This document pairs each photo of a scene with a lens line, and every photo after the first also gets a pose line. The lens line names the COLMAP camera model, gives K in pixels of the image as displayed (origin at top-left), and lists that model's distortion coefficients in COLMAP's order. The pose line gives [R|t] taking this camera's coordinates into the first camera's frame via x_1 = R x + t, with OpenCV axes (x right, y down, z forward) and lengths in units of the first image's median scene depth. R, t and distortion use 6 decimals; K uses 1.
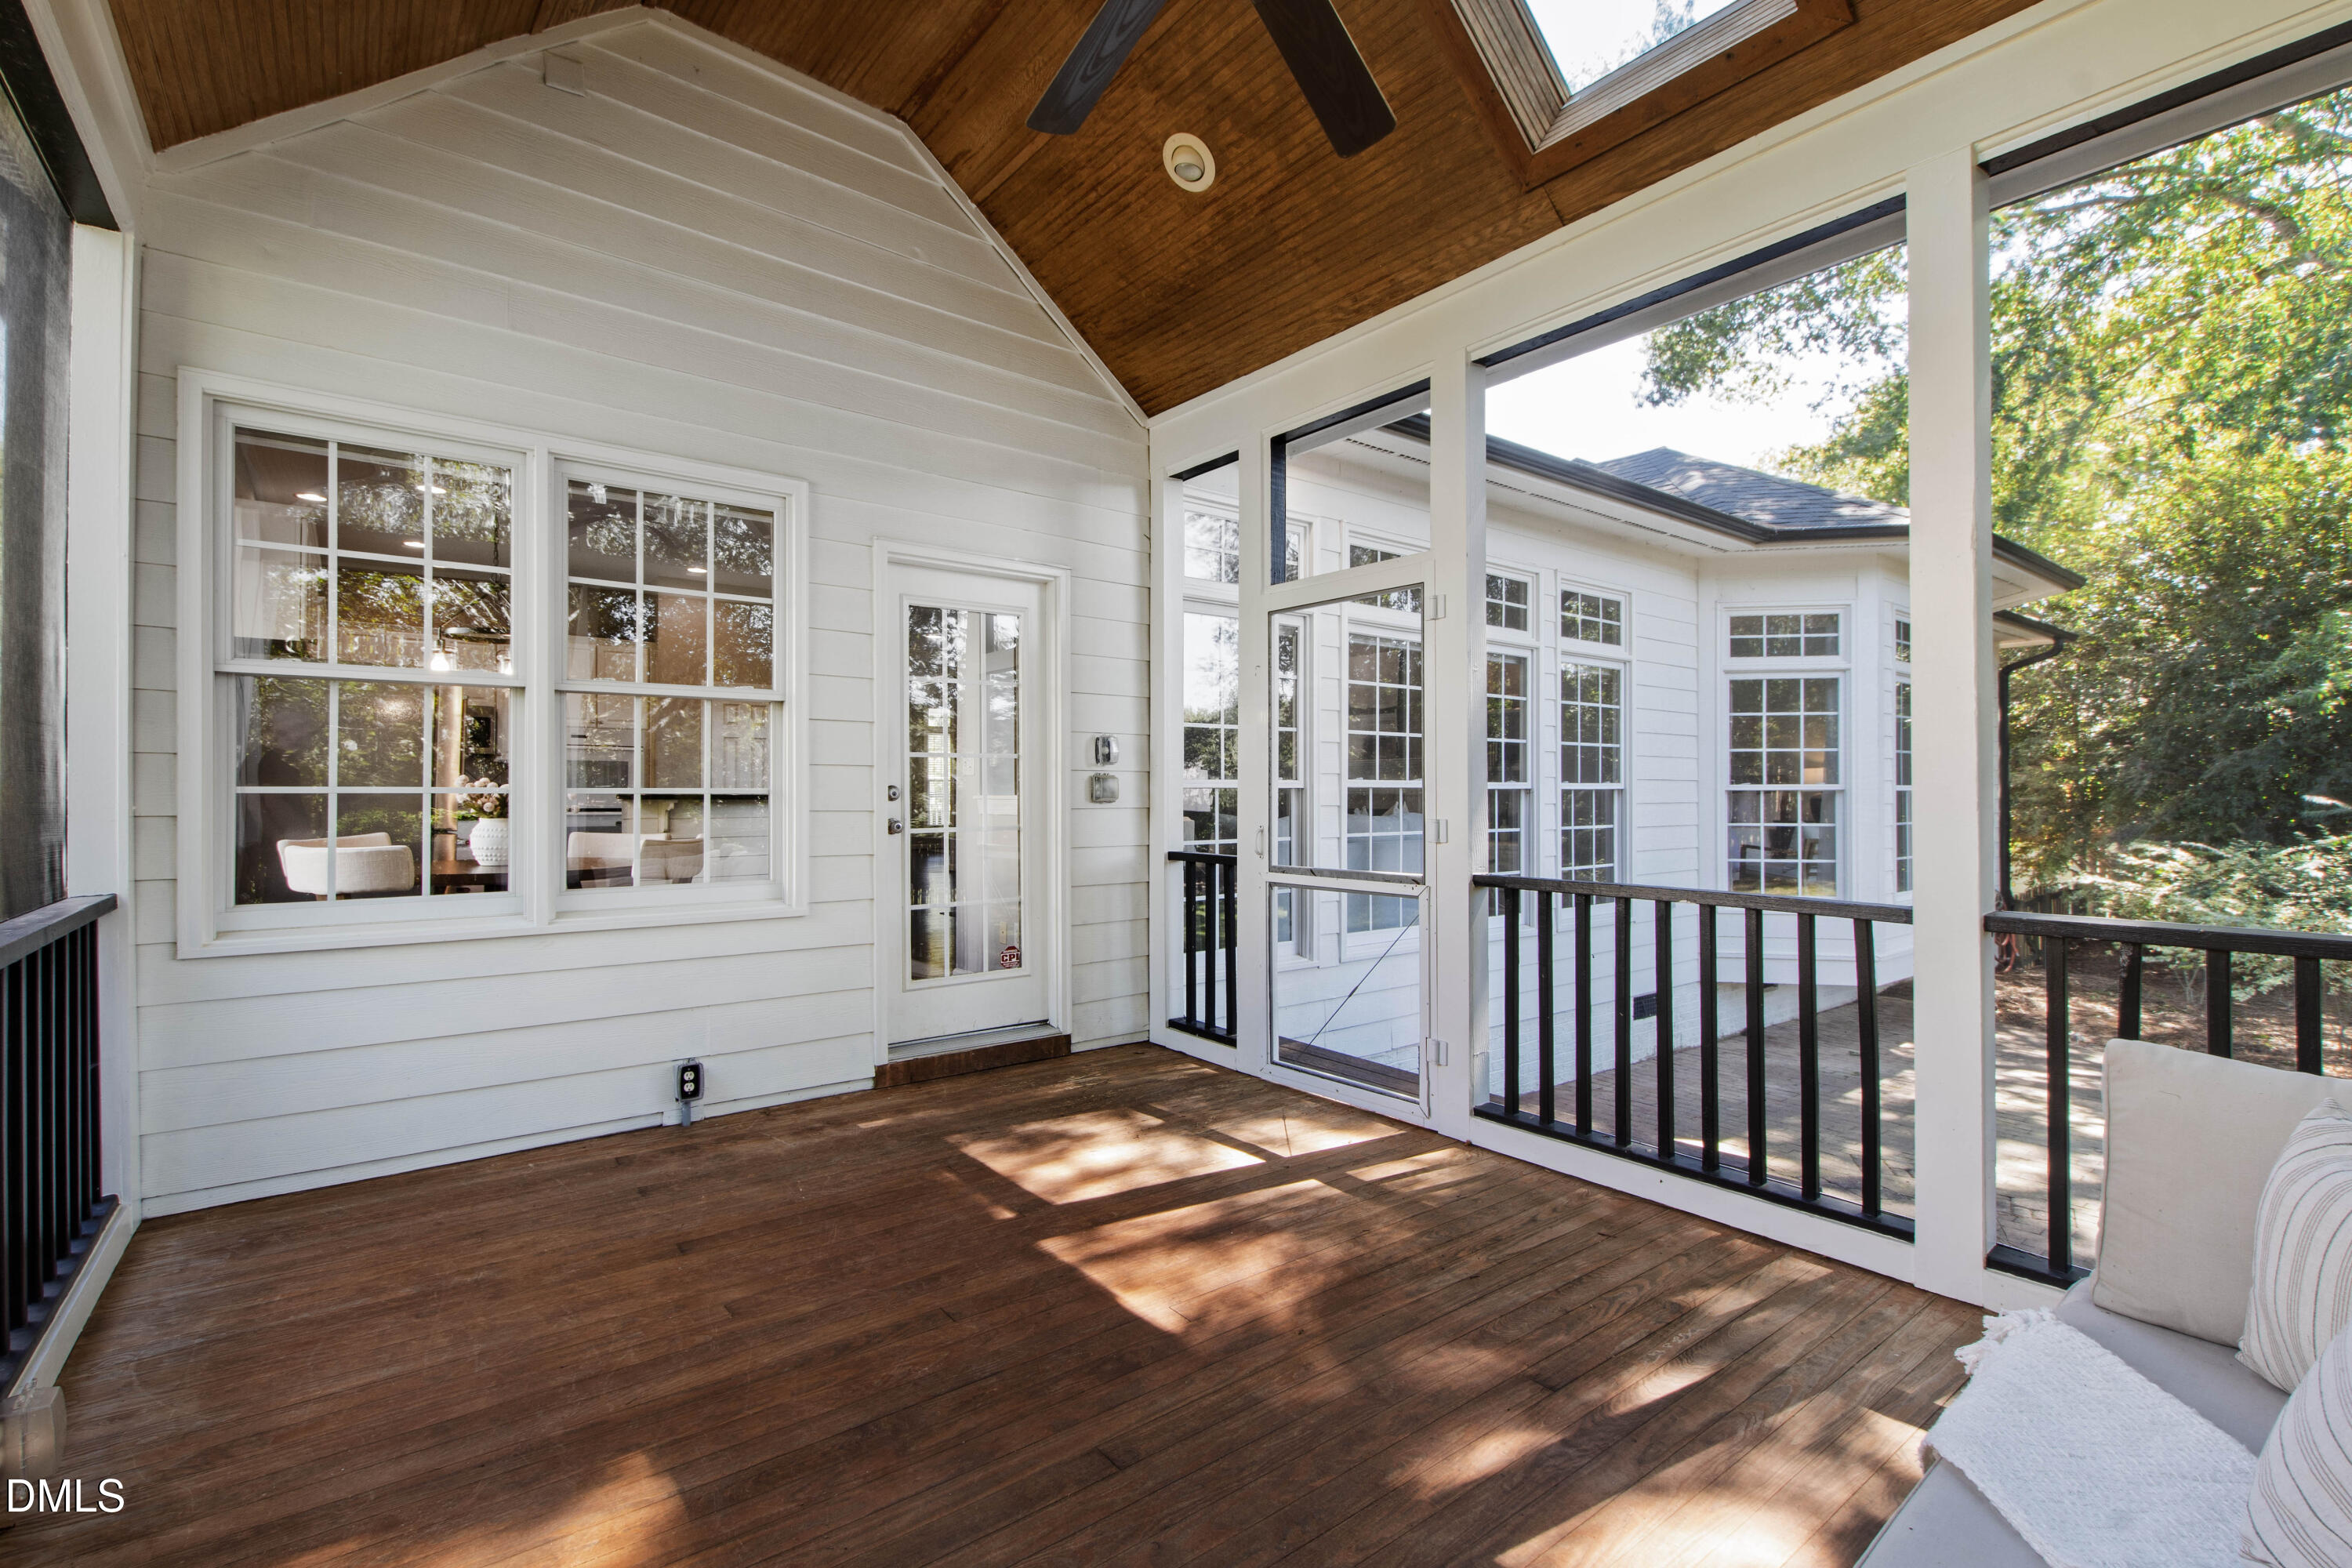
lens RADIAL K [[1031.2, 0, 1166.8], [0, 1031.2, 789.1], [0, 0, 1]] dist [-0.000345, -0.000054]
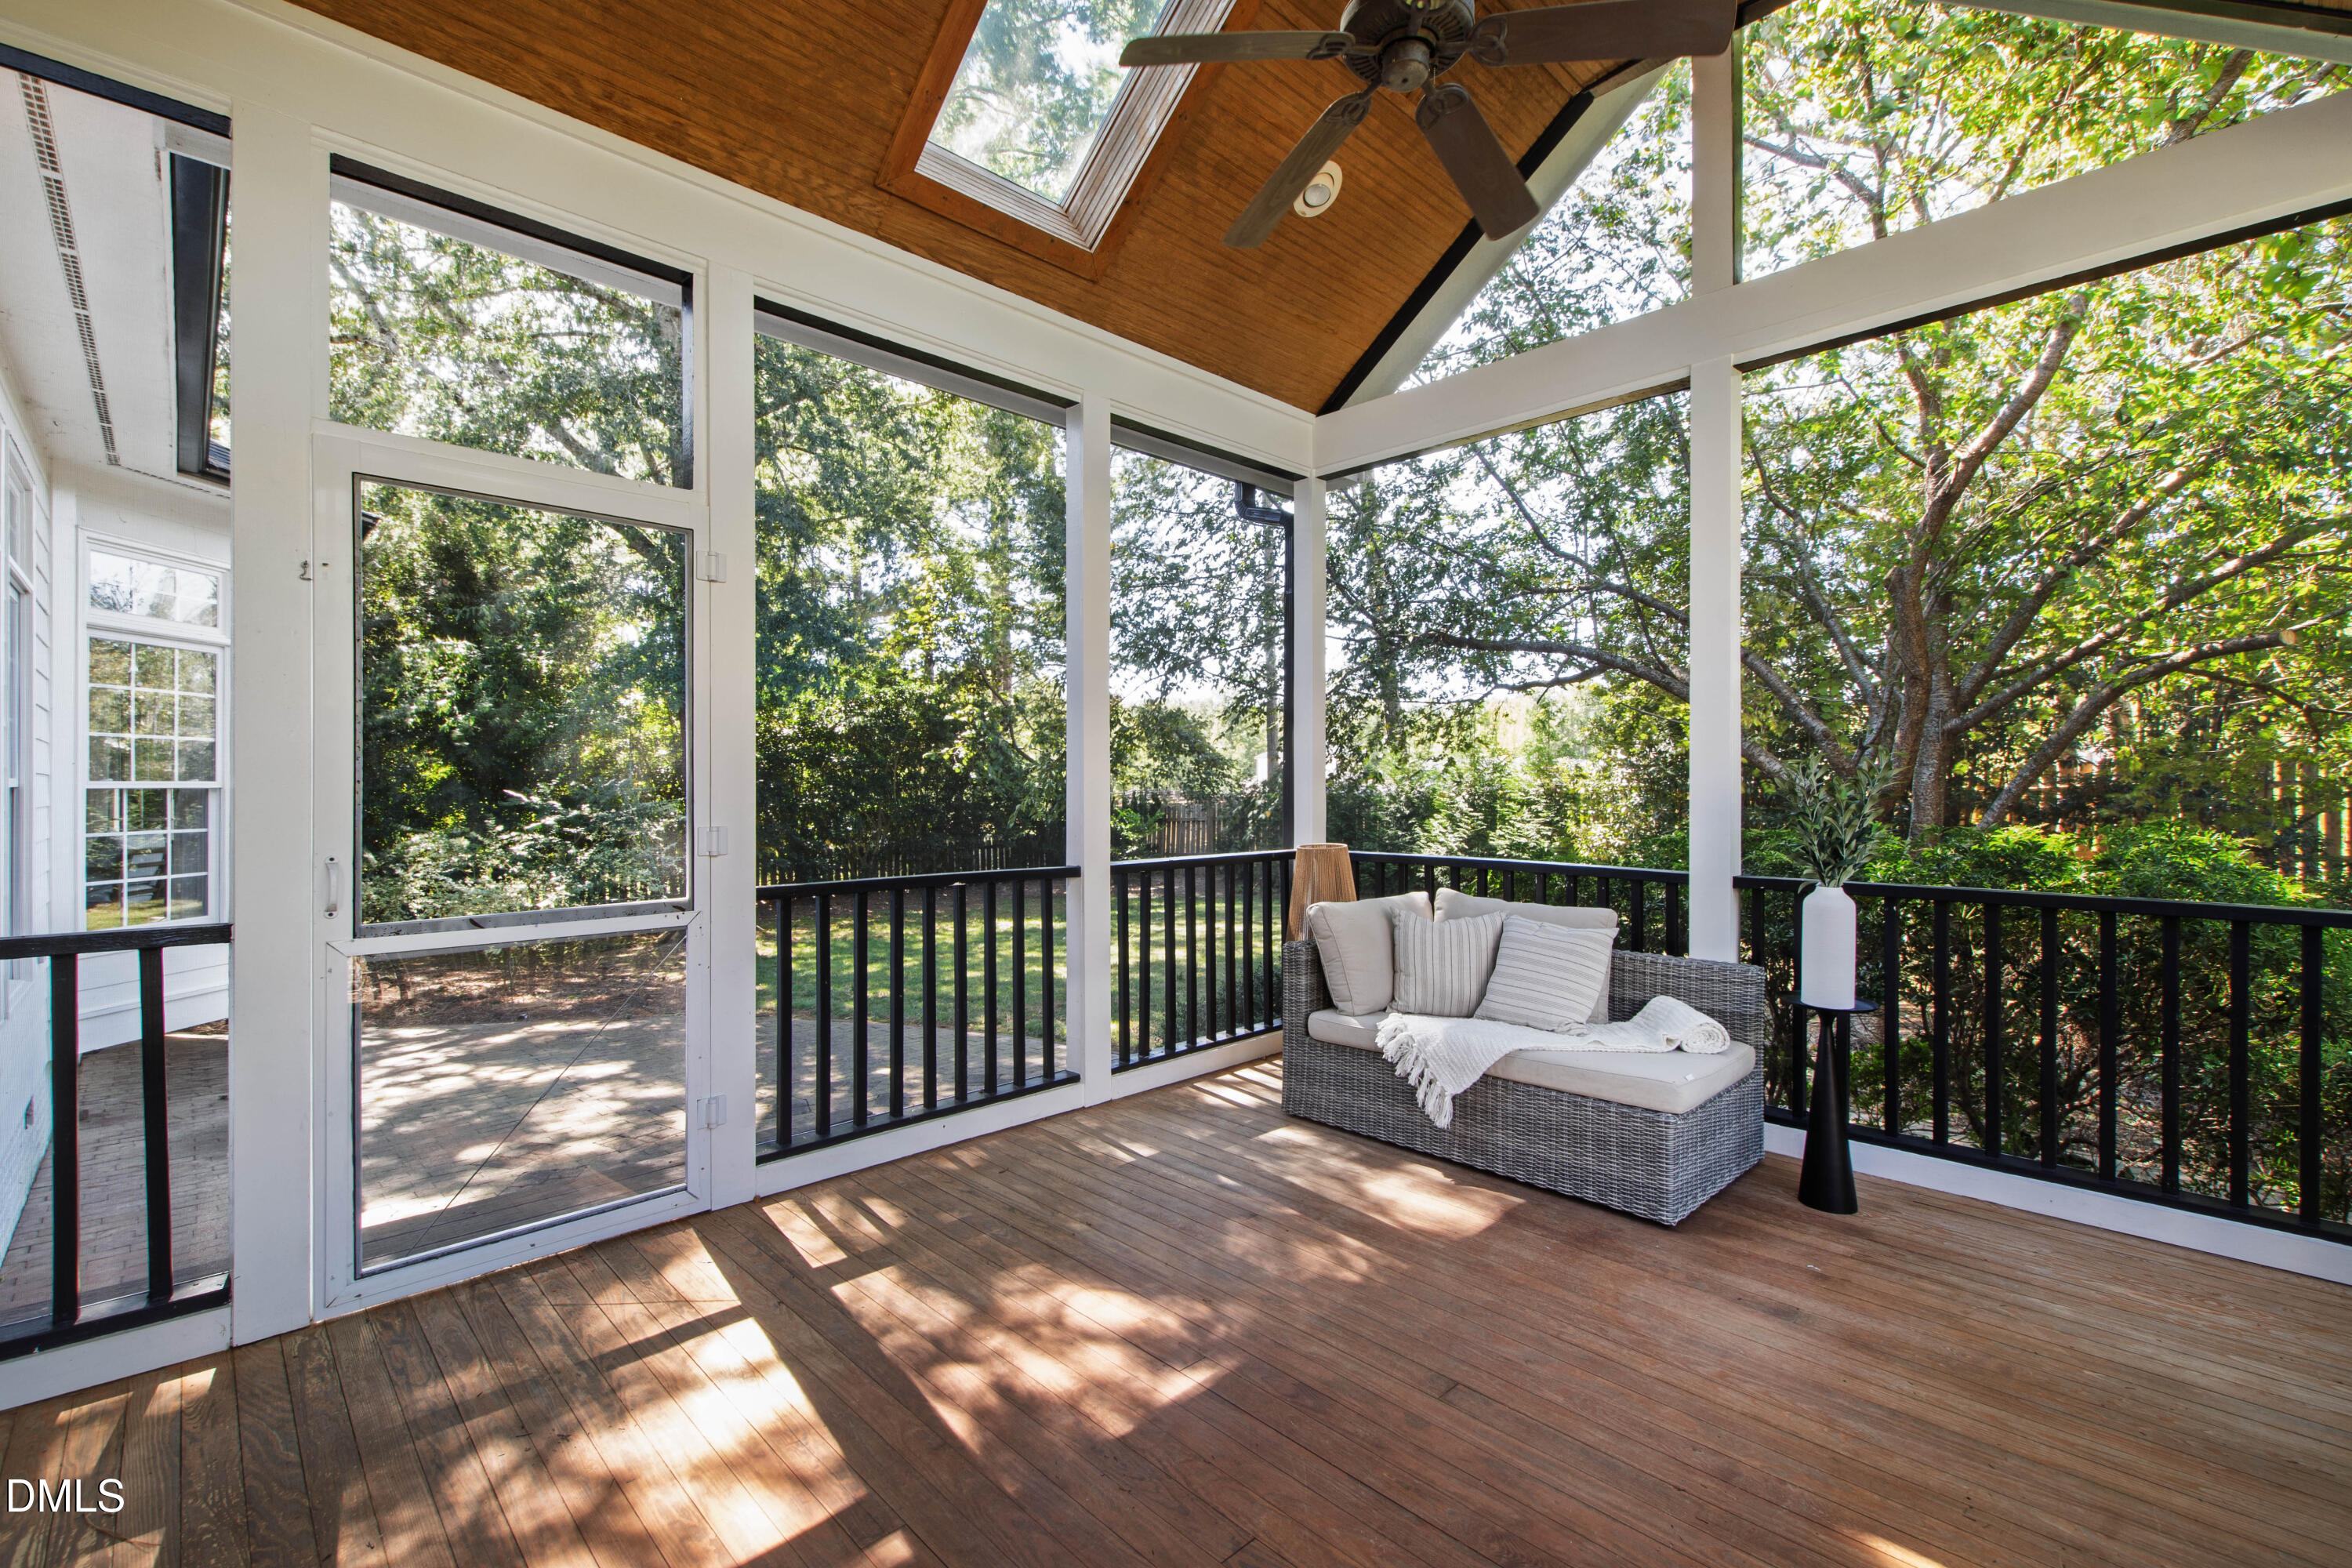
lens RADIAL K [[1031.2, 0, 1166.8], [0, 1031.2, 784.0], [0, 0, 1]] dist [-0.000345, -0.000054]
pose [[-0.111599, 0.004885, 0.993741, -0.600892], [-0.000447, 0.999988, -0.004966, 0.000007], [-0.993753, -0.000999, -0.111595, 0.751742]]
